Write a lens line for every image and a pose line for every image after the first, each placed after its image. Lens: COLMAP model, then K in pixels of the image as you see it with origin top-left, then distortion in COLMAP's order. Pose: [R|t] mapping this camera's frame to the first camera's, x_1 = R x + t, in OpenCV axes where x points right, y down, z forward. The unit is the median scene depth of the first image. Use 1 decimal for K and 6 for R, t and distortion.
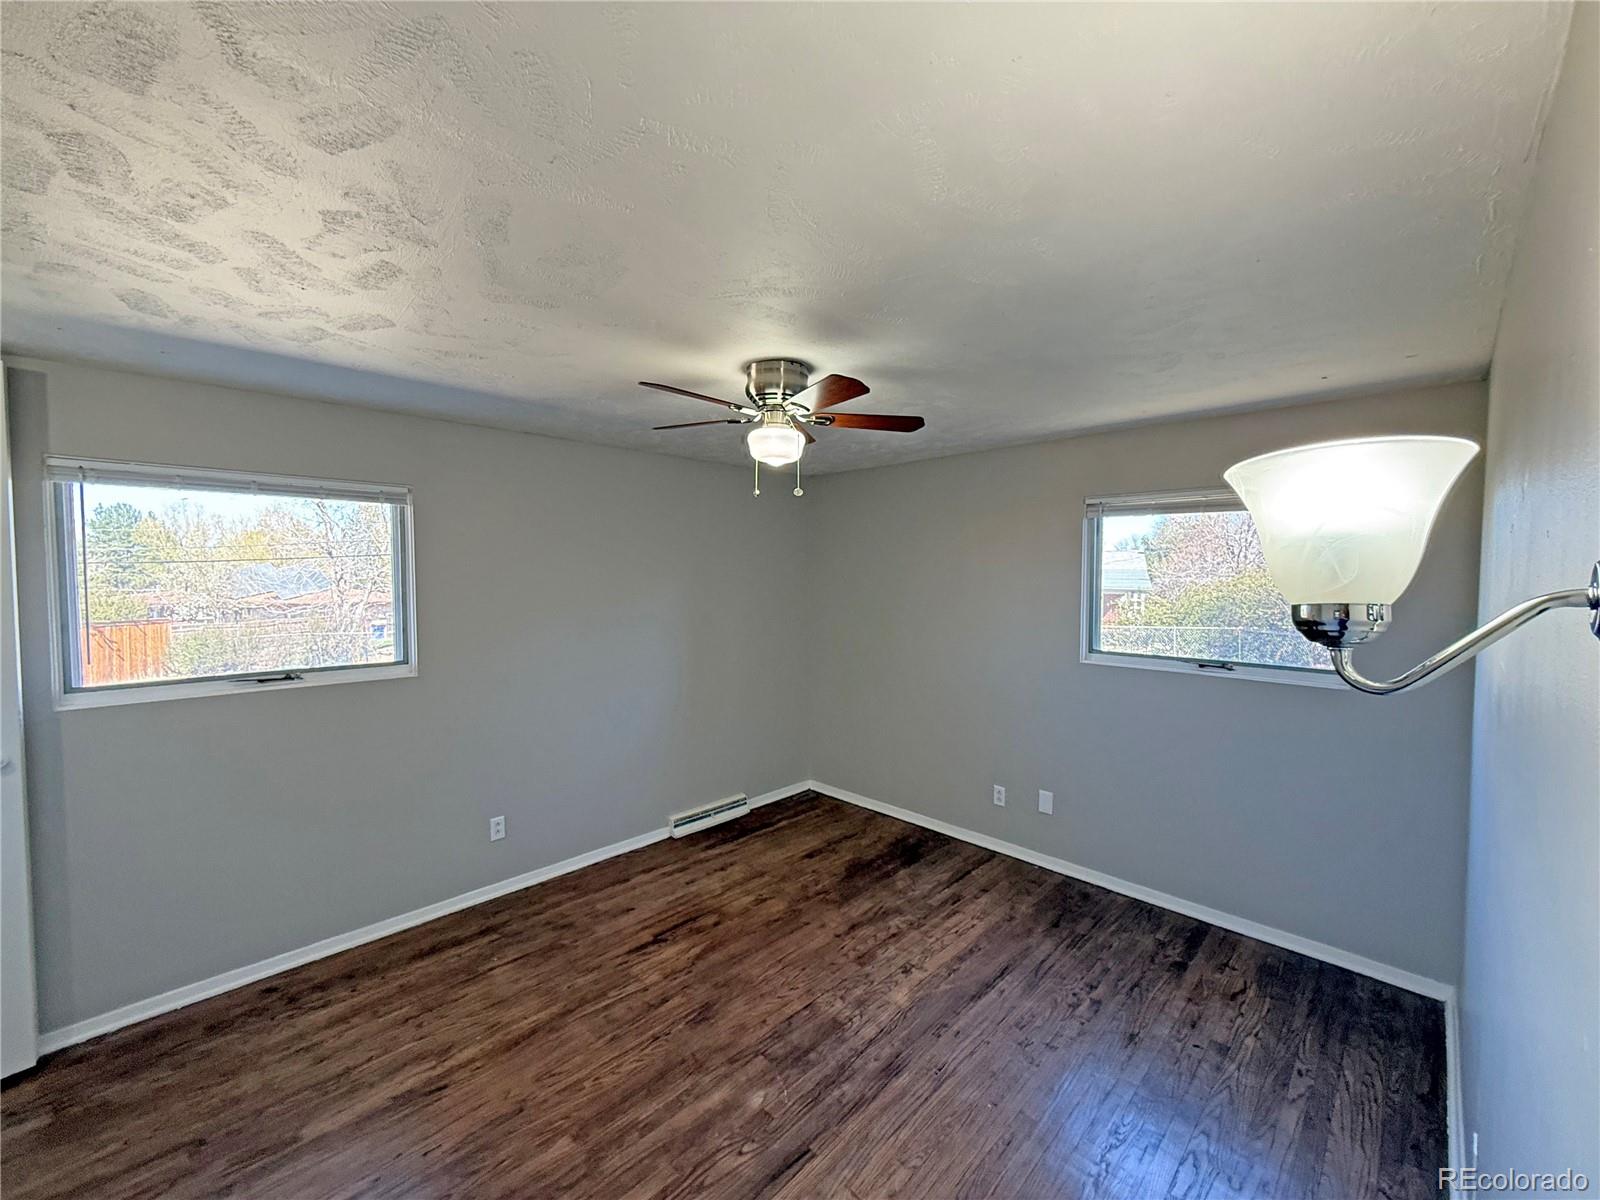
lens RADIAL K [[639.2, 0, 802.6], [0, 639.2, 600.8], [0, 0, 1]] dist [-0.001071, 0.000569]
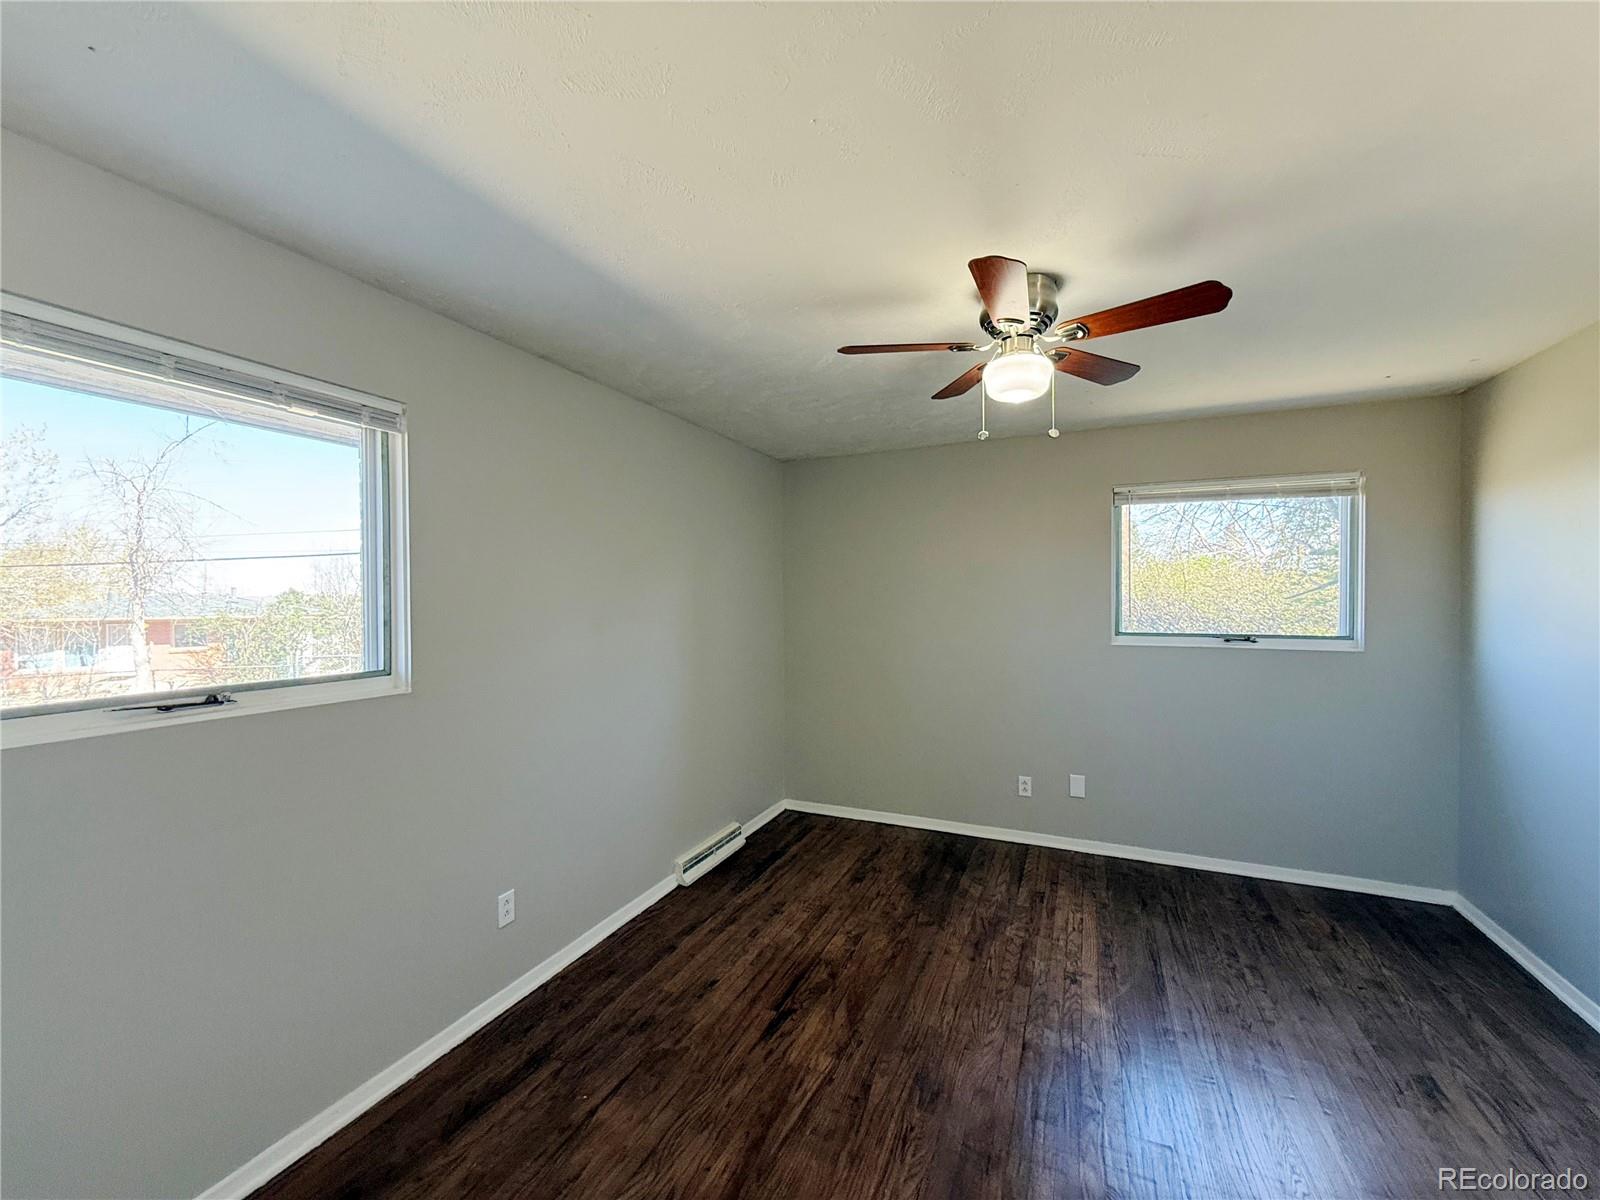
lens RADIAL K [[639.2, 0, 802.6], [0, 639.2, 600.8], [0, 0, 1]] dist [-0.001071, 0.000569]
pose [[0.935066, -0.010413, 0.354320, -0.446554], [0.023653, 0.999174, -0.033057, 0.053714], [-0.353683, 0.039291, 0.934540, 0.232444]]
